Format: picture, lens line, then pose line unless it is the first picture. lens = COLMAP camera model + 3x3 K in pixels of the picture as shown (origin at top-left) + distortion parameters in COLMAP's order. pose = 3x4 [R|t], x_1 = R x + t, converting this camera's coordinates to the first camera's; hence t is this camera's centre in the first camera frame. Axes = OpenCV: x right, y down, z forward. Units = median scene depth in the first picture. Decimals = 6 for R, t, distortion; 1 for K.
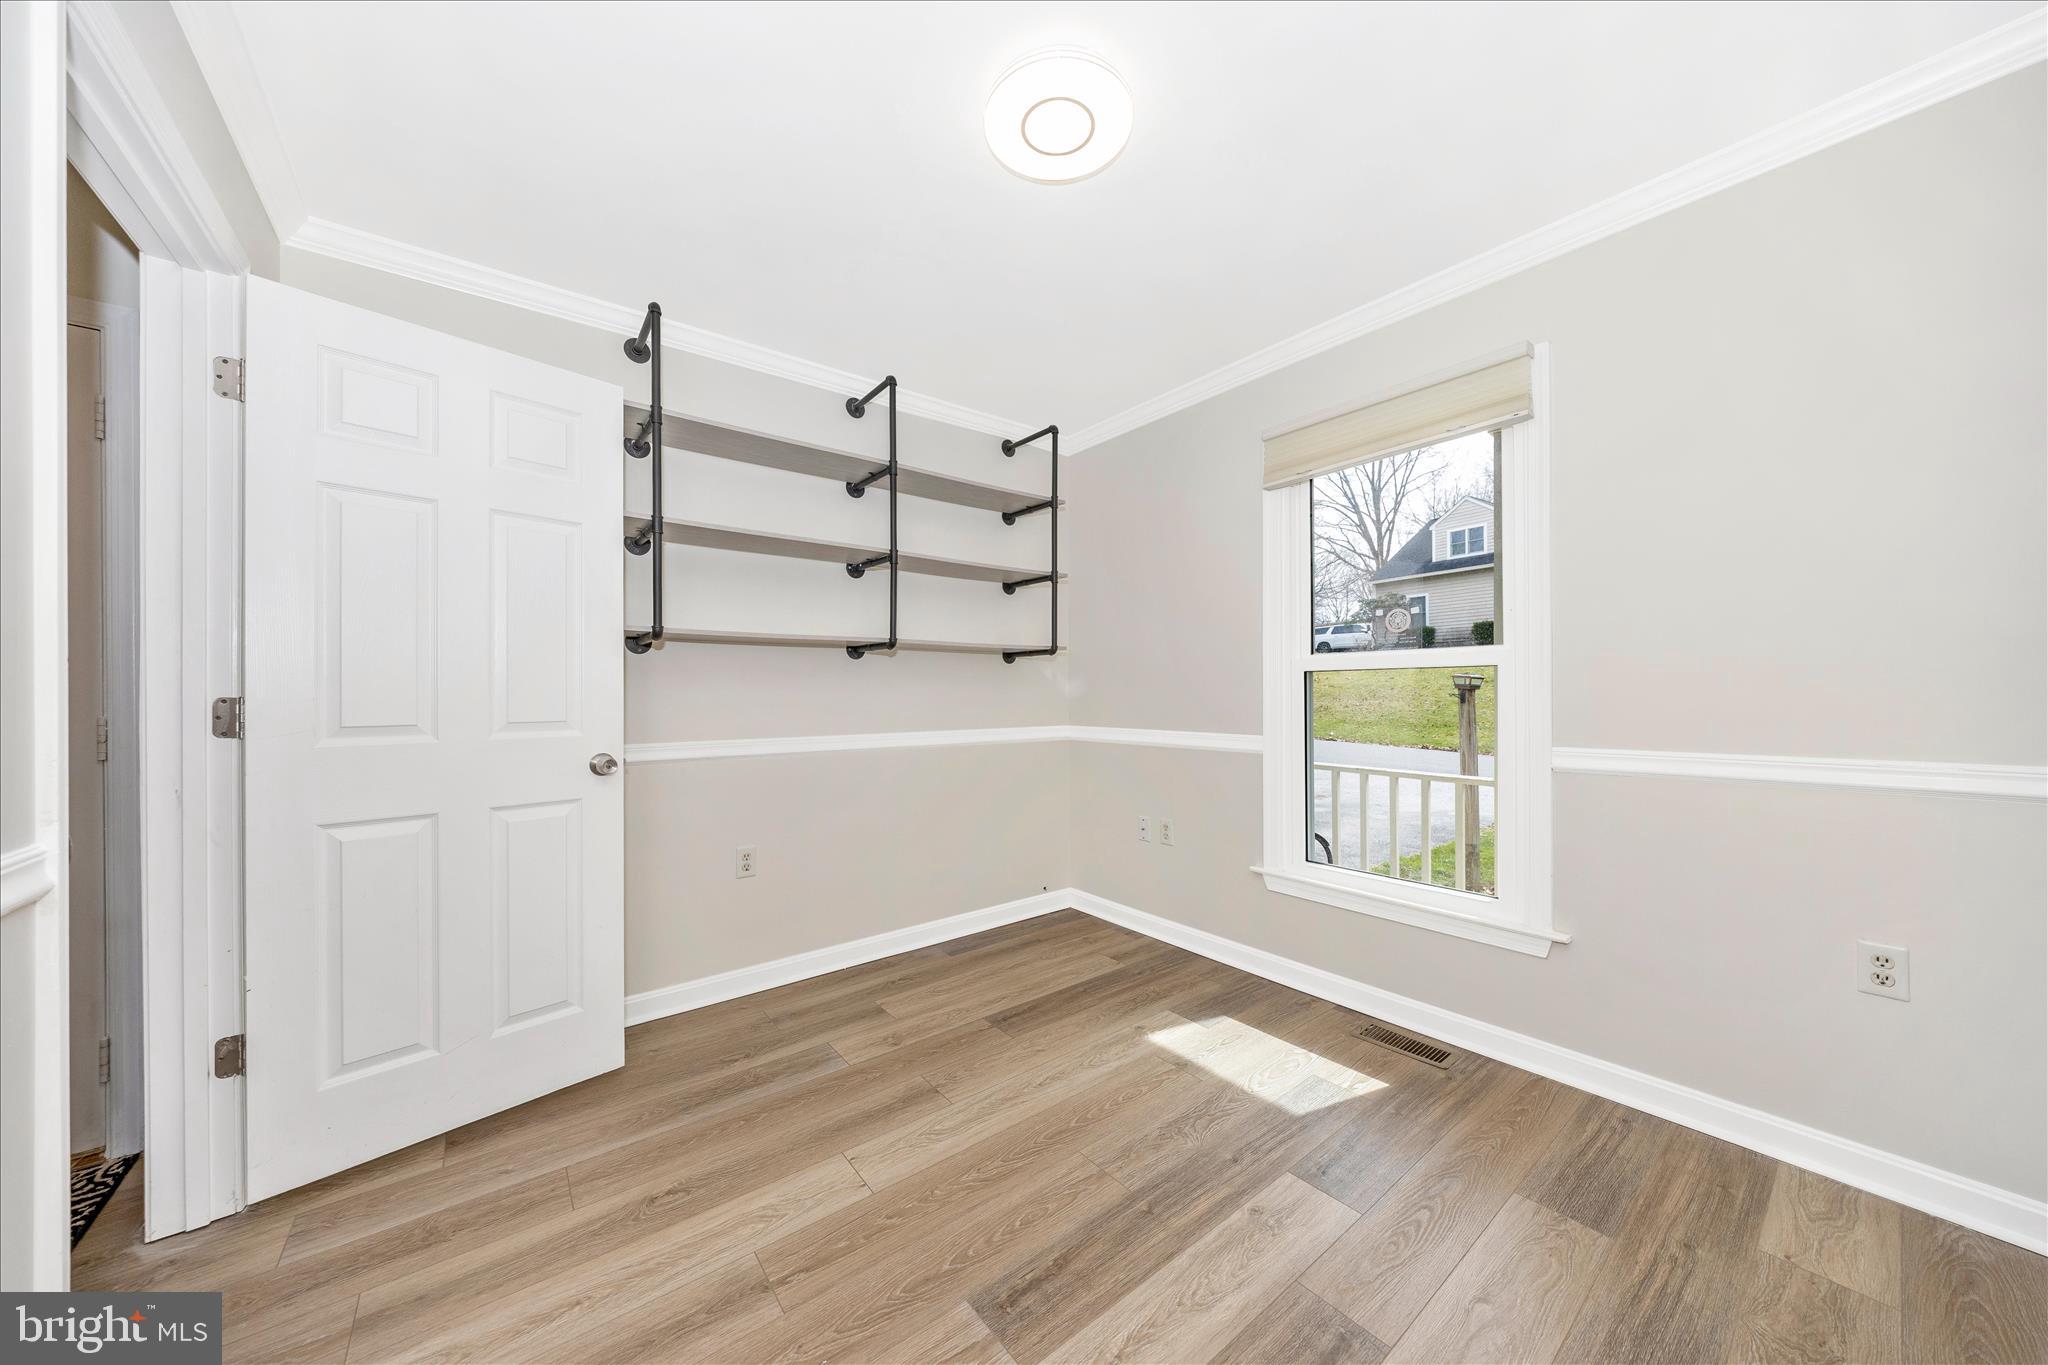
lens RADIAL K [[691.1, 0, 1018.5], [0, 691.1, 687.5], [0, 0, 1]] dist [0.001159, 0.000031]
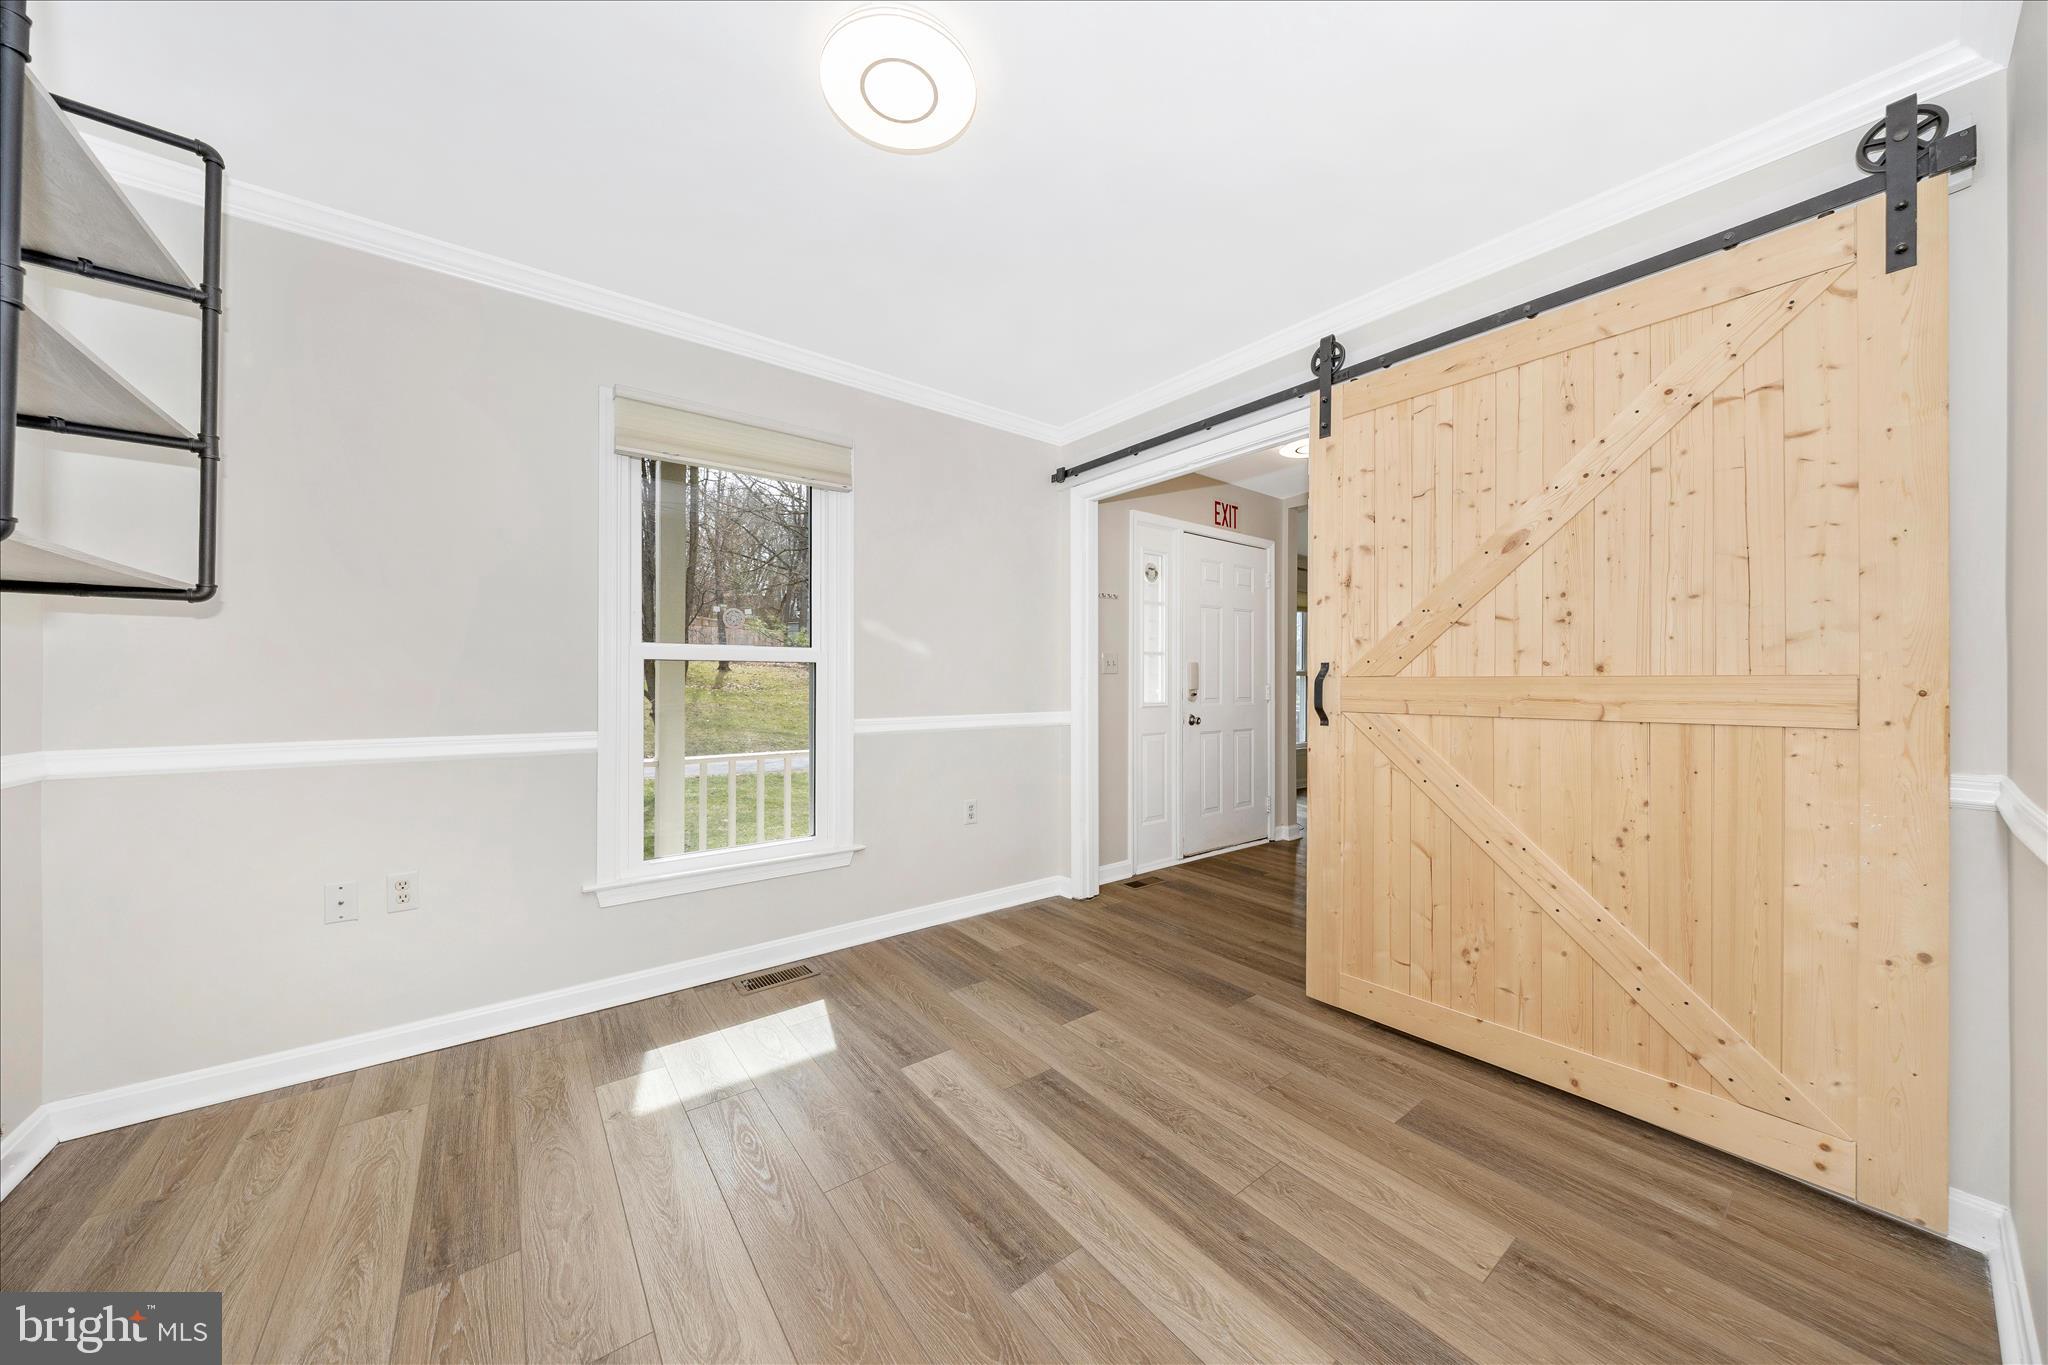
lens RADIAL K [[691.1, 0, 1018.5], [0, 691.1, 687.5], [0, 0, 1]] dist [0.001159, 0.000031]
pose [[0.015851, -0.003879, 0.999867, -0.701763], [-0.008943, 0.999952, 0.004021, 0.010442], [-0.999834, -0.009005, 0.015816, 0.649432]]
